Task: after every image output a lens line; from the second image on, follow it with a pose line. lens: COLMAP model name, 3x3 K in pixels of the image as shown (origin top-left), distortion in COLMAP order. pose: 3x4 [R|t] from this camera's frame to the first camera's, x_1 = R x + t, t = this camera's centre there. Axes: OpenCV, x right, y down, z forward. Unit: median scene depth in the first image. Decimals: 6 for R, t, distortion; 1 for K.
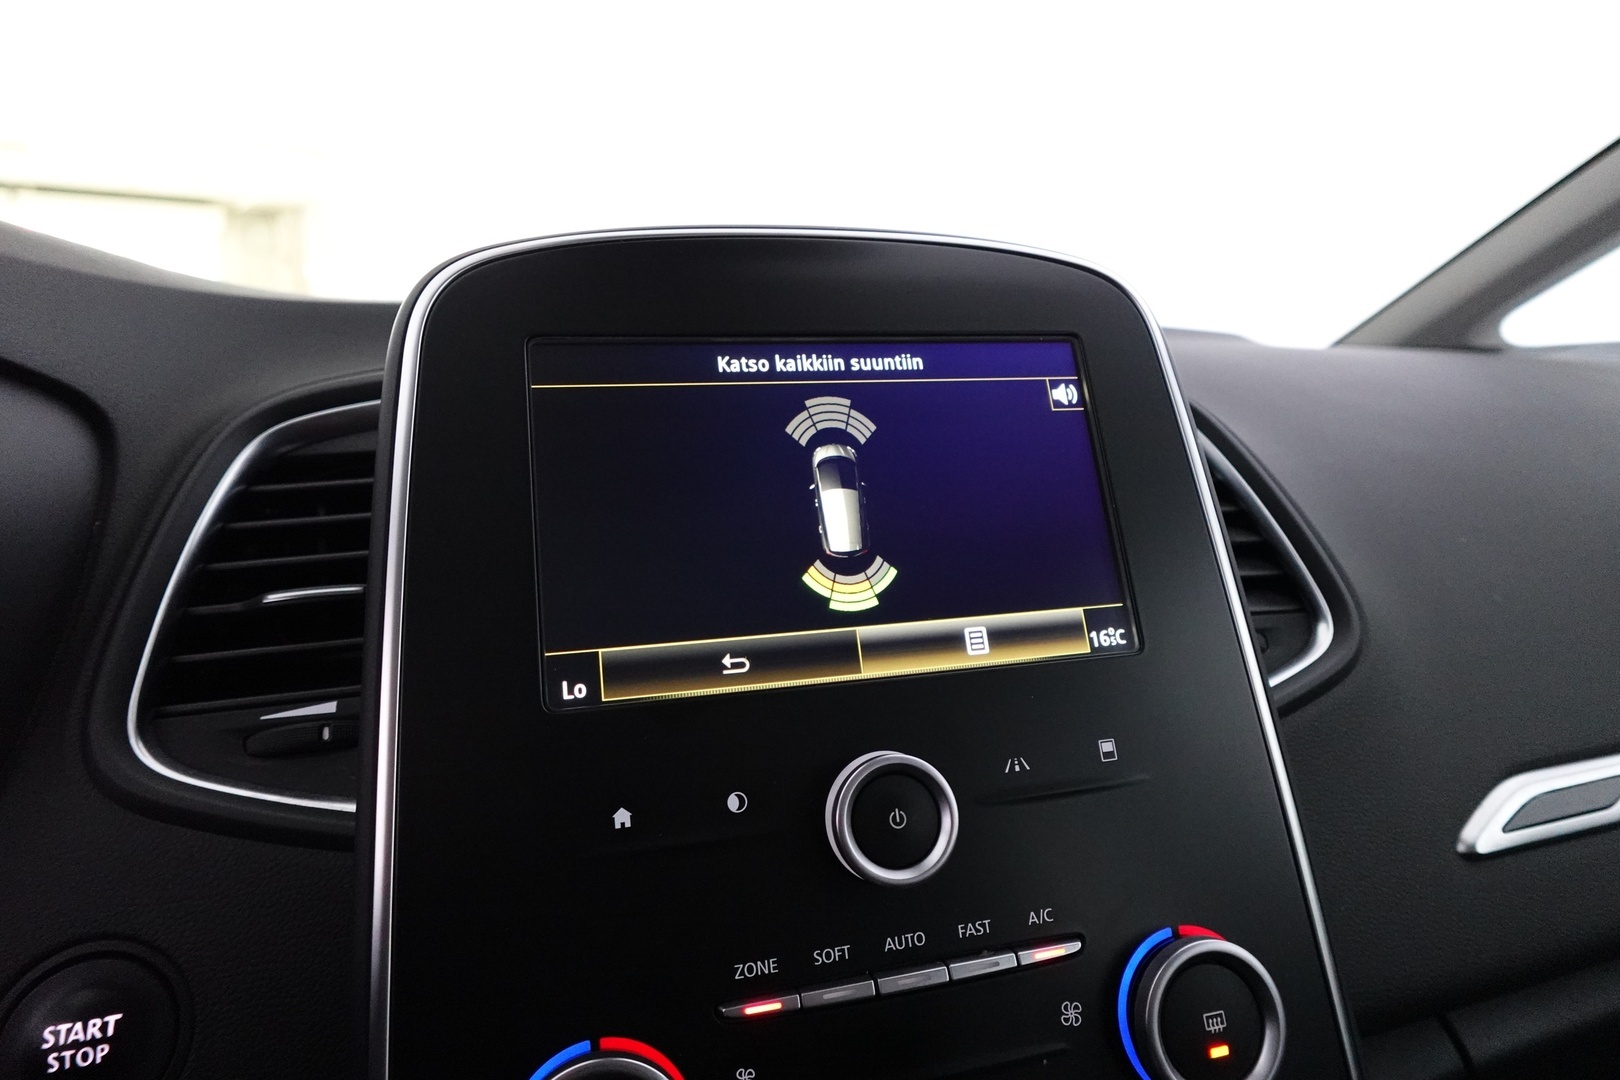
lens RADIAL K [[914.5, 0, 810.0], [0, 914.5, 540.0], [0, 0, 1]] dist [-0.001753, -0.001806]
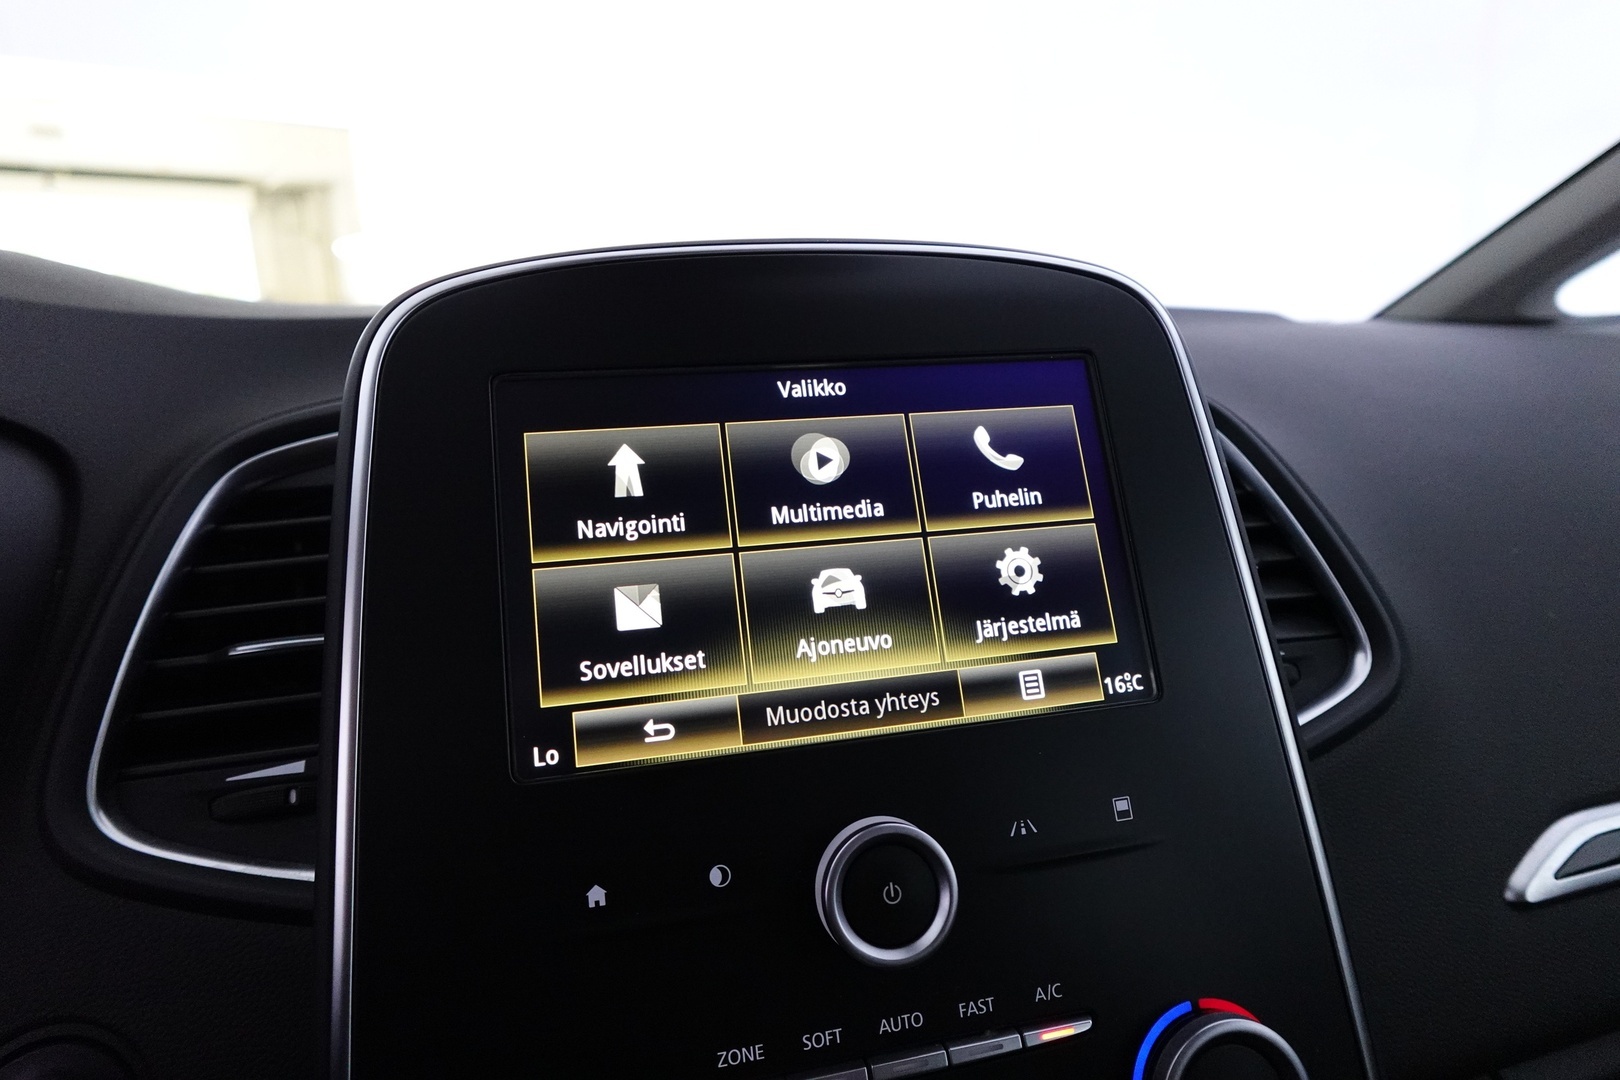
lens RADIAL K [[914.5, 0, 810.0], [0, 914.5, 540.0], [0, 0, 1]] dist [-0.001753, -0.001806]
pose [[0.999405, -0.010913, -0.032721, 0.044299], [0.011996, 0.999381, 0.033083, -0.082178], [0.032340, -0.033456, 0.998917, 0.075510]]
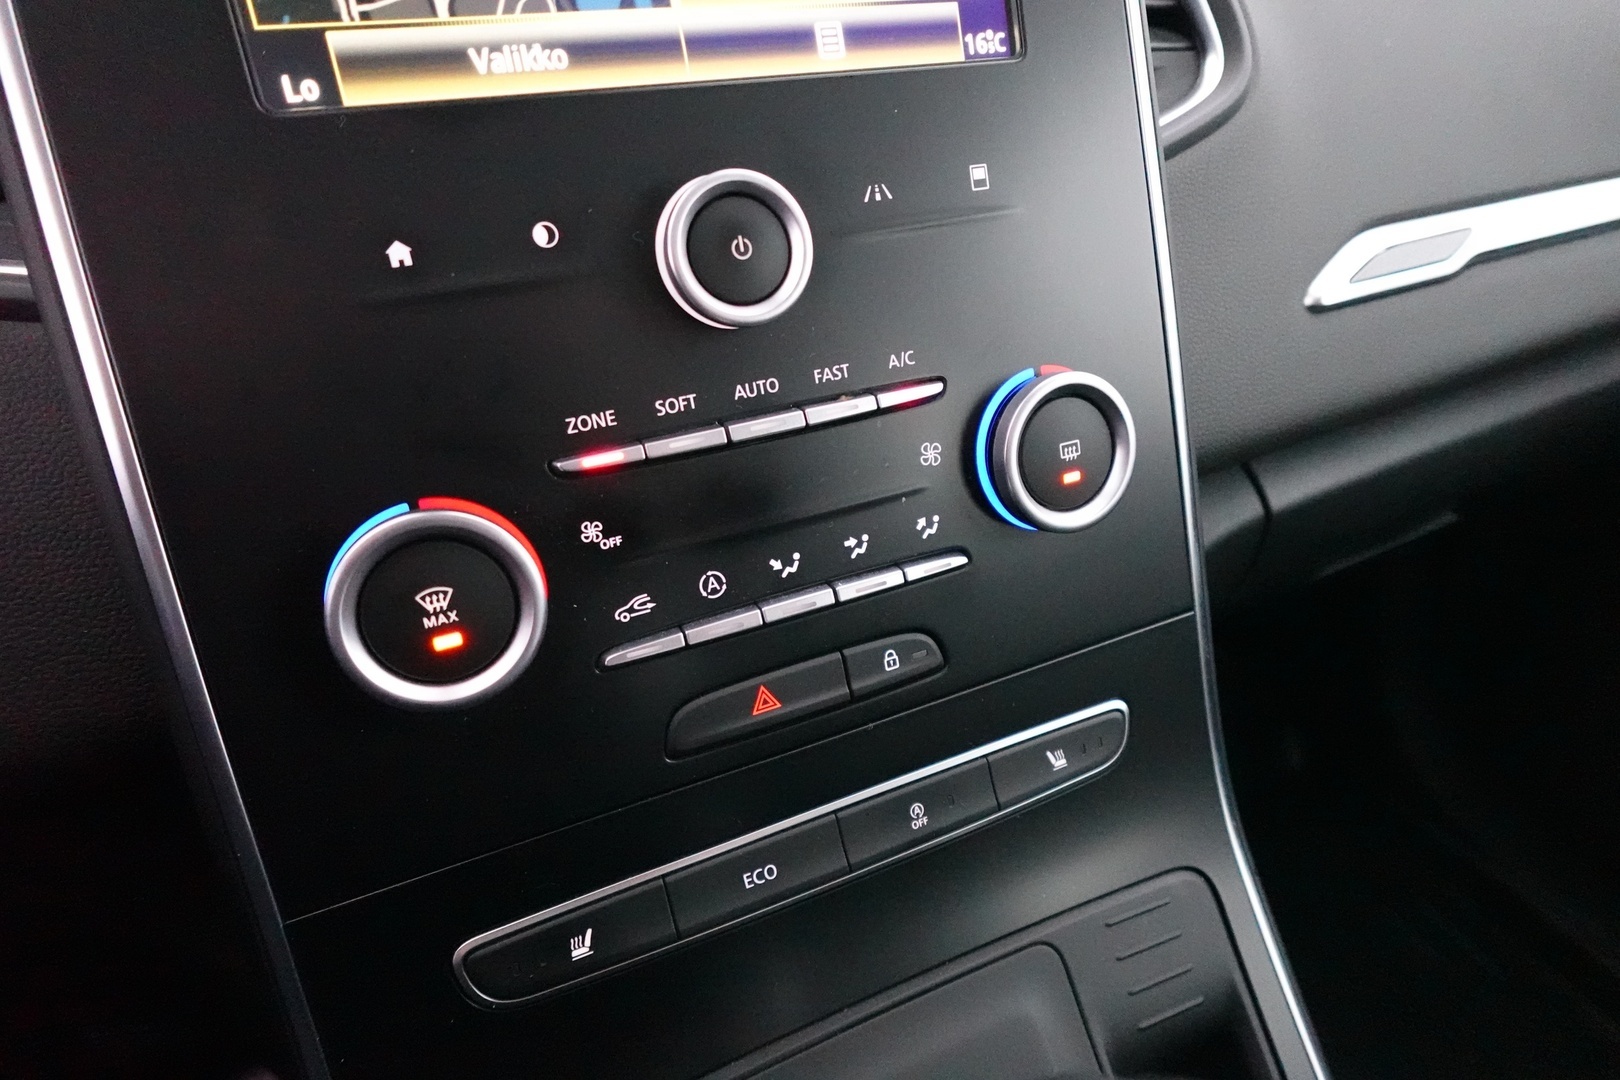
lens RADIAL K [[914.5, 0, 810.0], [0, 914.5, 540.0], [0, 0, 1]] dist [-0.001753, -0.001806]
pose [[0.986201, -0.086096, 0.141403, 0.014062], [0.019584, 0.908806, 0.416759, 0.188279], [-0.164389, -0.408239, 0.897952, 0.108246]]
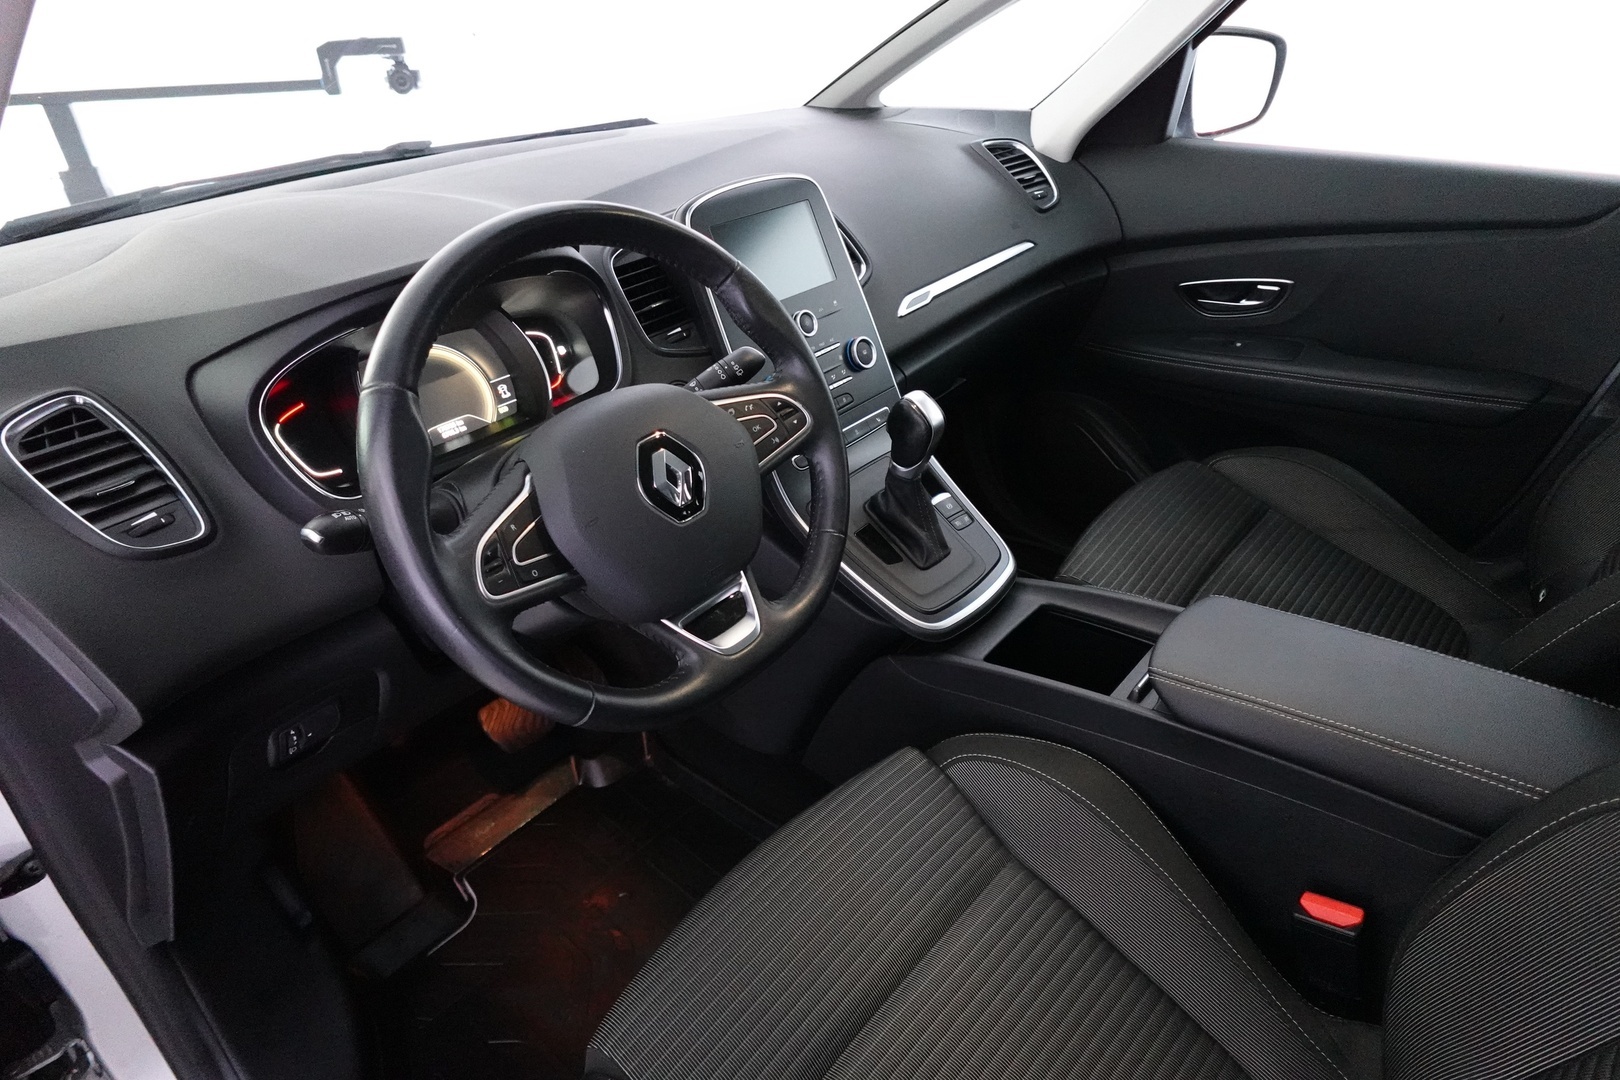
lens RADIAL K [[914.5, 0, 810.0], [0, 914.5, 540.0], [0, 0, 1]] dist [-0.001753, -0.001806]
pose [[0.825656, -0.315602, 0.467640, -2.332047], [0.140850, 0.917957, 0.370831, -0.396315], [-0.546308, -0.240312, 0.802370, -2.915174]]
